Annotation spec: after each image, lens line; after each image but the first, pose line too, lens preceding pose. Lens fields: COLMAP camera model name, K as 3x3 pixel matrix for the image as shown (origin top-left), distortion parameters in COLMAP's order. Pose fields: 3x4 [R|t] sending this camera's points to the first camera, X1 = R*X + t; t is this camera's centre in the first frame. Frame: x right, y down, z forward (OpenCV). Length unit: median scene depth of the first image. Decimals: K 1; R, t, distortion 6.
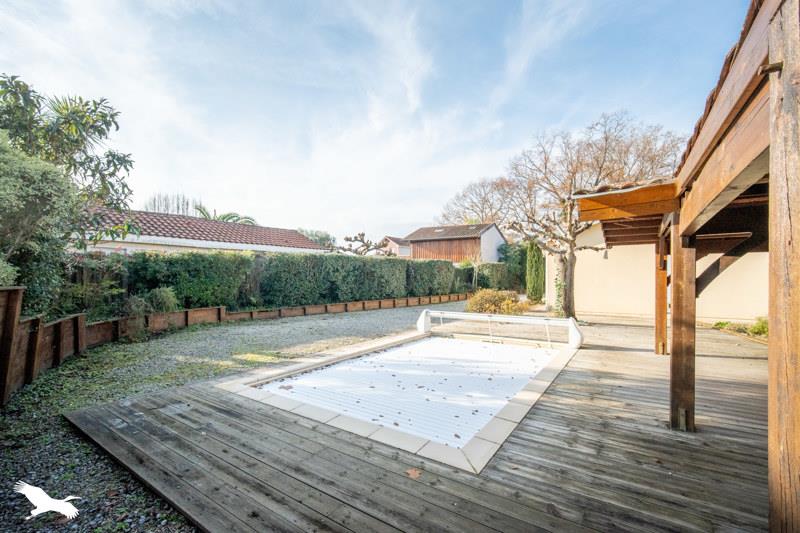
lens RADIAL K [[343.7, 0, 399.3], [0, 343.7, 271.1], [0, 0, 1]] dist [0.001438, 0.000057]
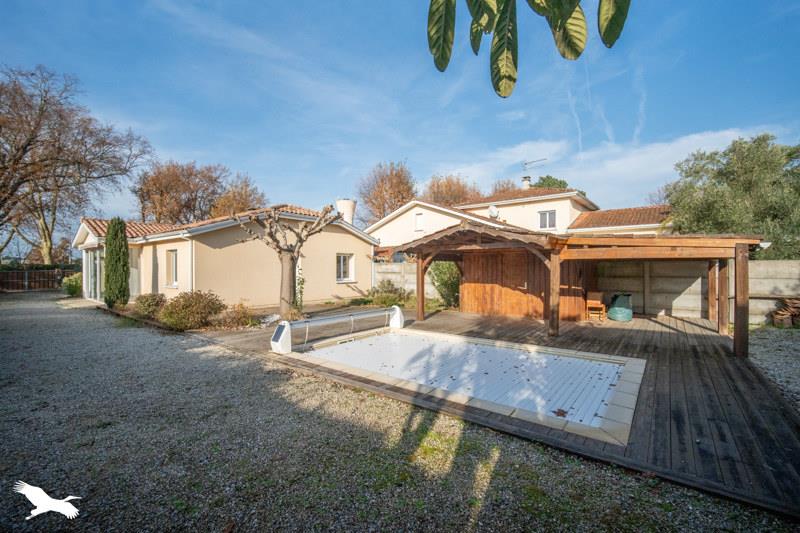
lens RADIAL K [[343.7, 0, 399.3], [0, 343.7, 271.1], [0, 0, 1]] dist [0.001438, 0.000057]
pose [[0.072268, -0.000146, 0.997385, -1.524381], [-0.011981, 0.999928, 0.001014, 0.000521], [-0.997313, -0.012023, 0.072261, 1.712710]]
